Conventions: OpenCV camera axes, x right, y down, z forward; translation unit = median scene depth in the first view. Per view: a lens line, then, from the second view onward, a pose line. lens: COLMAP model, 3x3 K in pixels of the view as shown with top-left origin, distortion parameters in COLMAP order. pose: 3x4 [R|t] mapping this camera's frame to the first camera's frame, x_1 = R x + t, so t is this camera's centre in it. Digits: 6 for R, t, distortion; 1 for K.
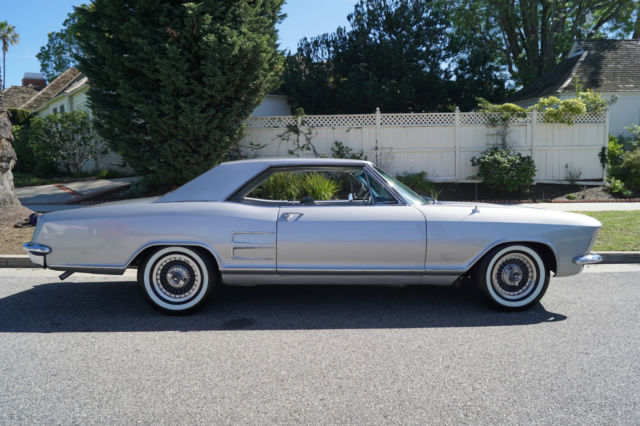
lens RADIAL K [[467.9, 0, 308.7], [0, 467.9, 198.5], [0, 0, 1]] dist [-0.072936, -0.003089]
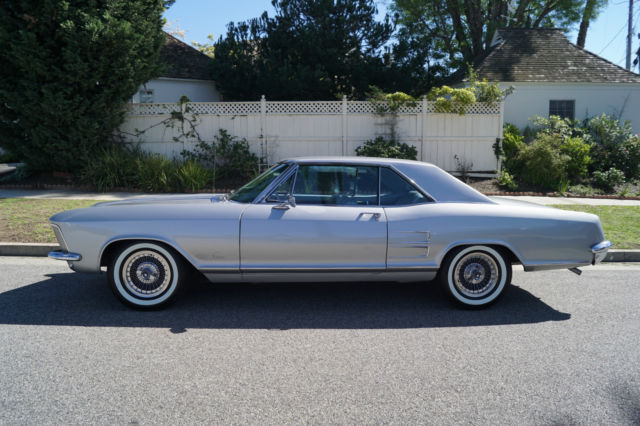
lens RADIAL K [[495.8, 0, 314.6], [0, 495.8, 213.4], [0, 0, 1]] dist [-0.091910, 0.023109]
pose [[0.999689, 0.013574, 0.020904, 0.237733], [-0.014448, 0.999002, 0.042265, 0.009466], [-0.020310, -0.042554, 0.998888, -0.055314]]
